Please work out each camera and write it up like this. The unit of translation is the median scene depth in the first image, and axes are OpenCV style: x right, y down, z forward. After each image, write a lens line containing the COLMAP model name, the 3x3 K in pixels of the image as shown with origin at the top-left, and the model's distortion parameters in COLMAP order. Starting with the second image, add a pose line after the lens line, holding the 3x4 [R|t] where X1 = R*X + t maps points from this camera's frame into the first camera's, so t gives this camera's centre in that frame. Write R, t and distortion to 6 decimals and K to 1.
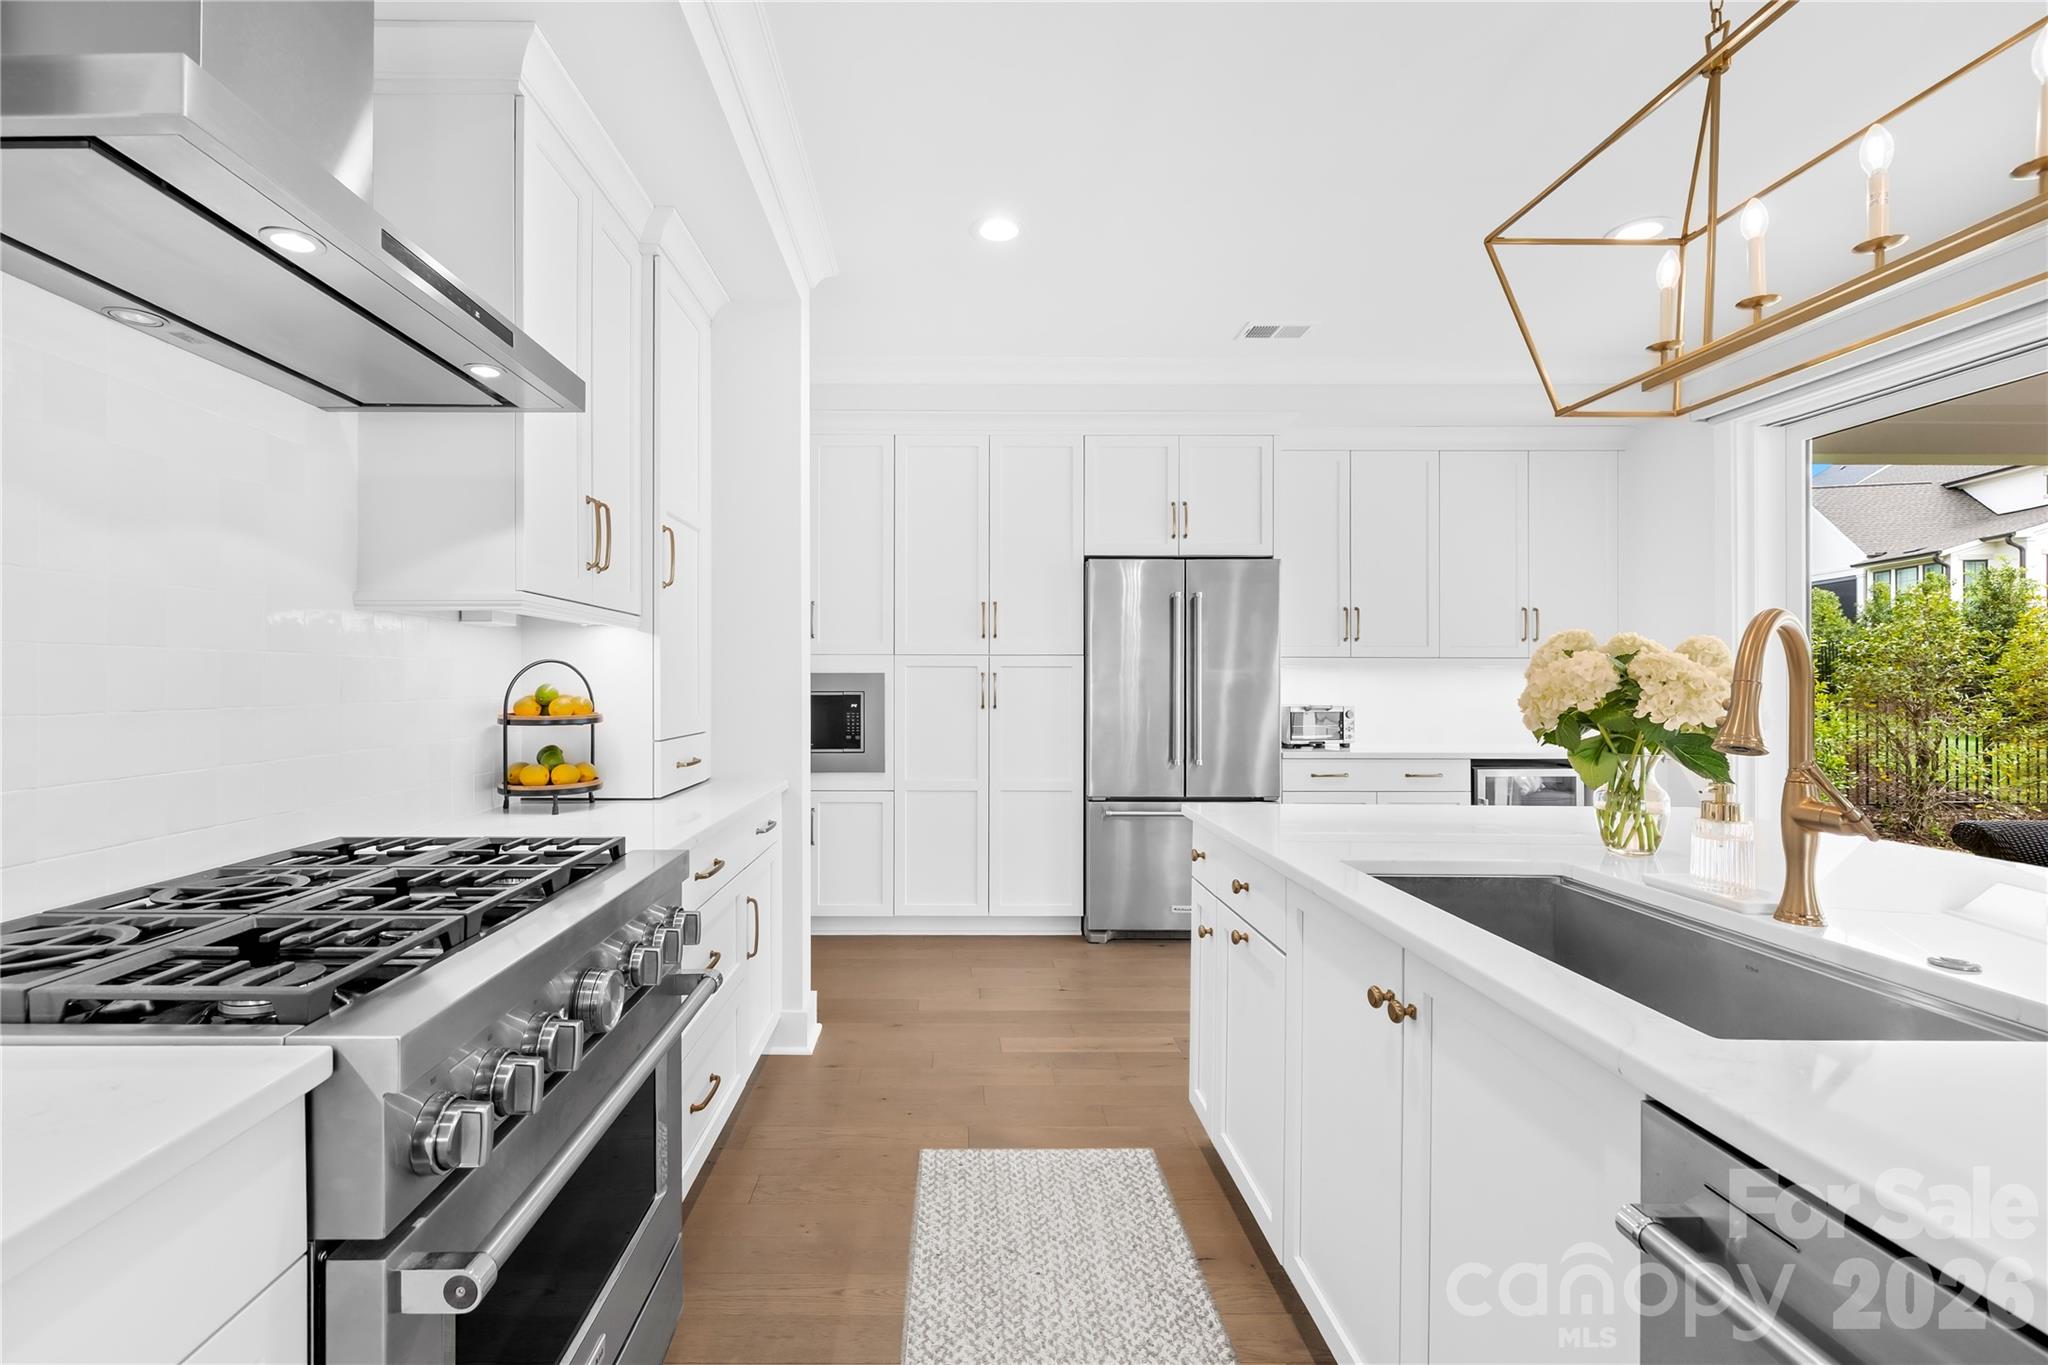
lens RADIAL K [[858.5, 0, 976.8], [0, 858.5, 678.2], [0, 0, 1]] dist [-0.001376, -0.000212]
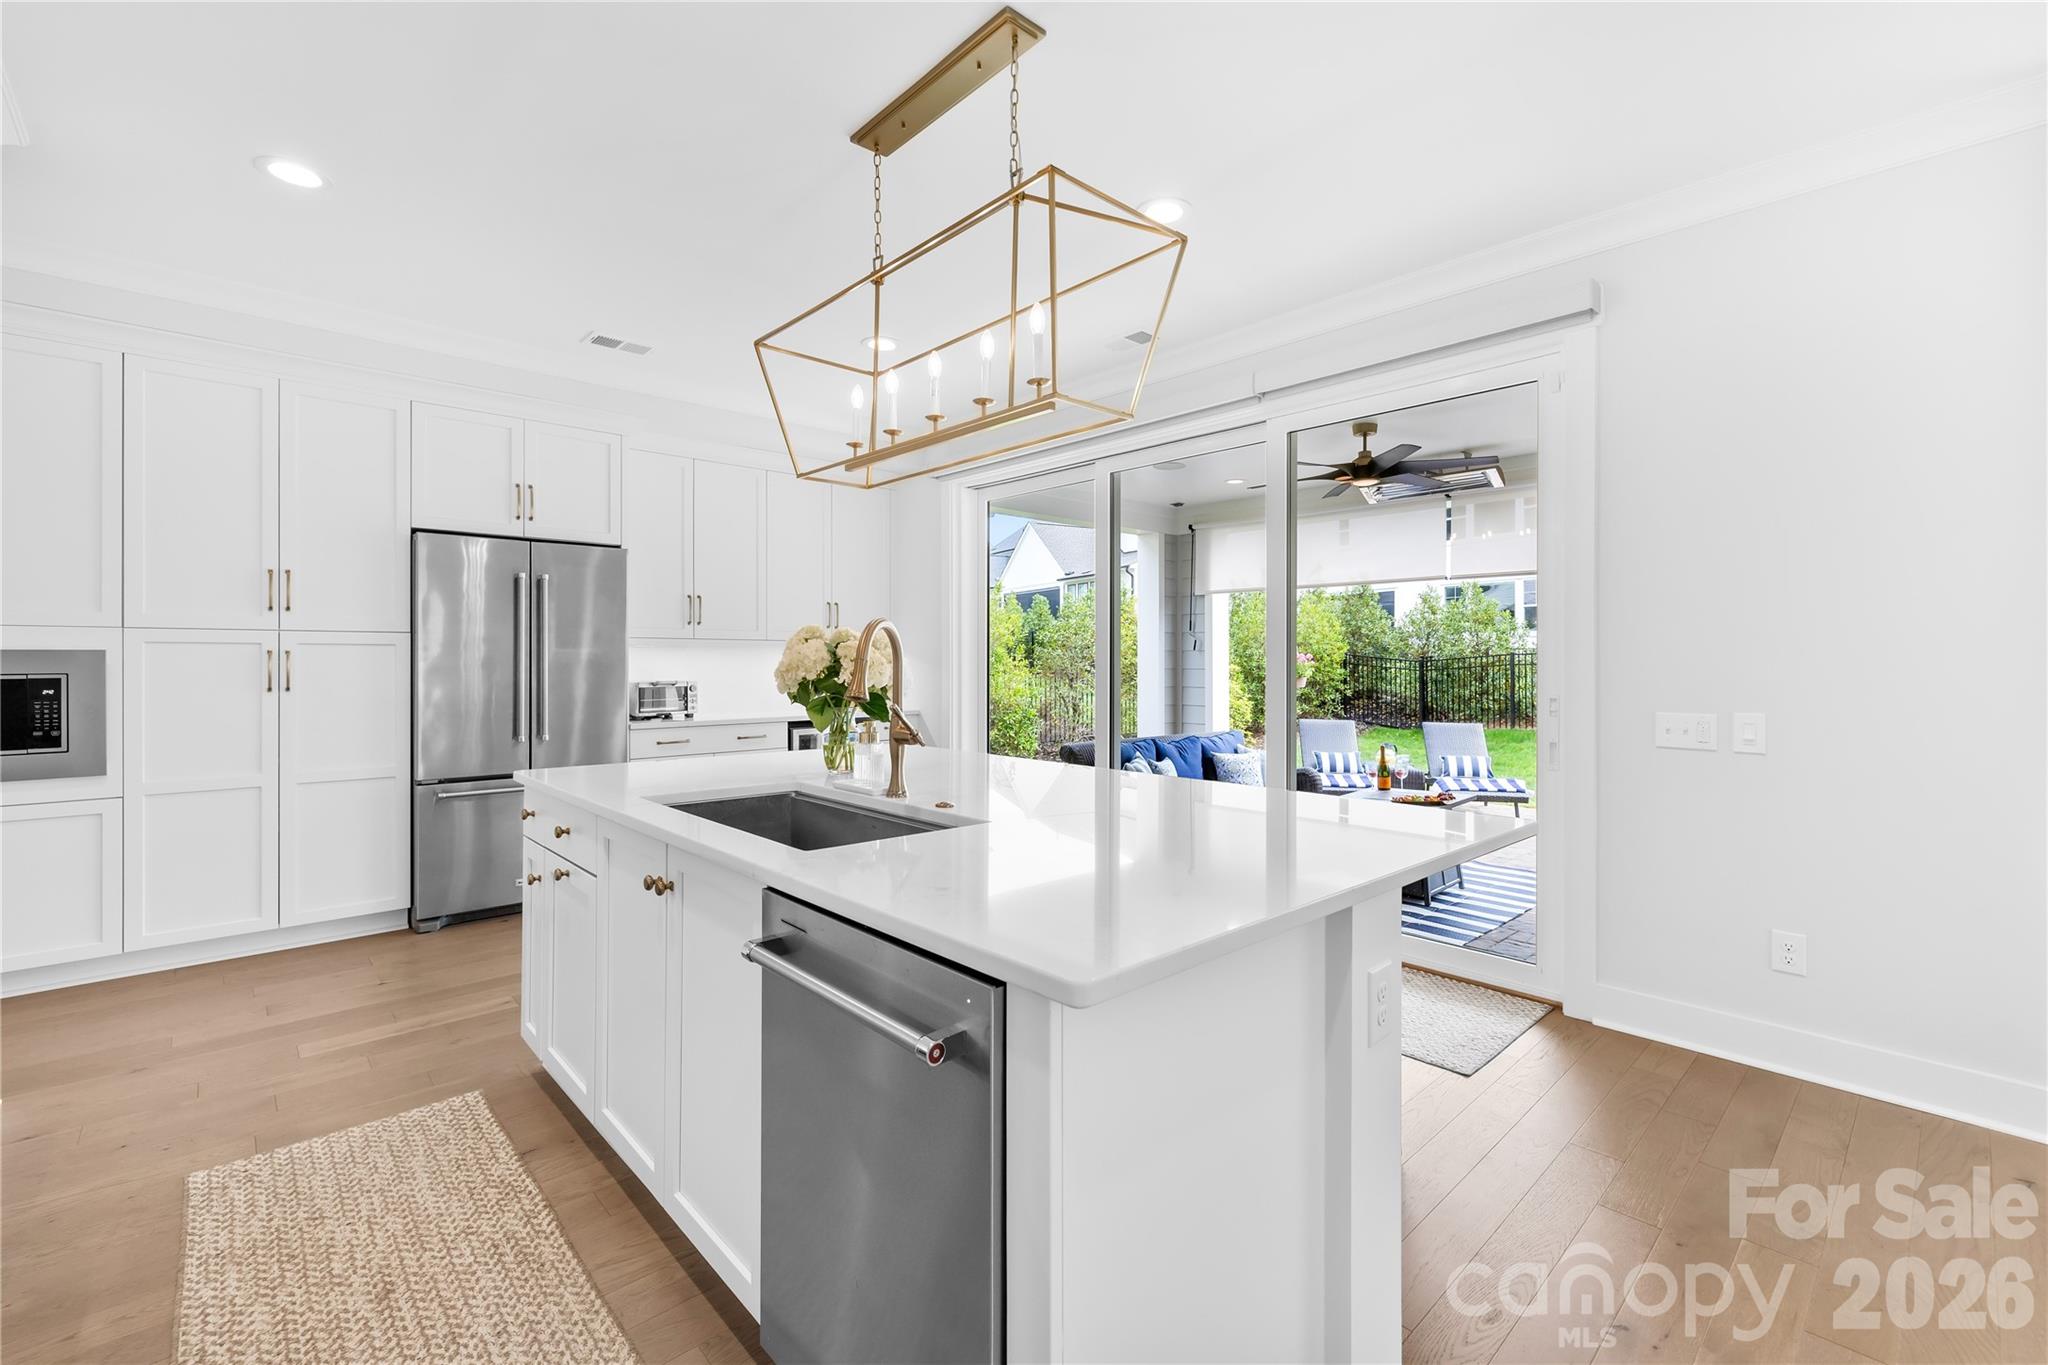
lens RADIAL K [[863.1, 0, 1026.9], [0, 863.1, 659.4], [0, 0, 1]] dist [-0.001997, -0.000223]
pose [[0.741936, -0.001071, 0.670470, -0.014692], [-0.001266, 0.999995, 0.002999, -0.001199], [-0.670470, -0.003073, 0.741930, -0.266399]]
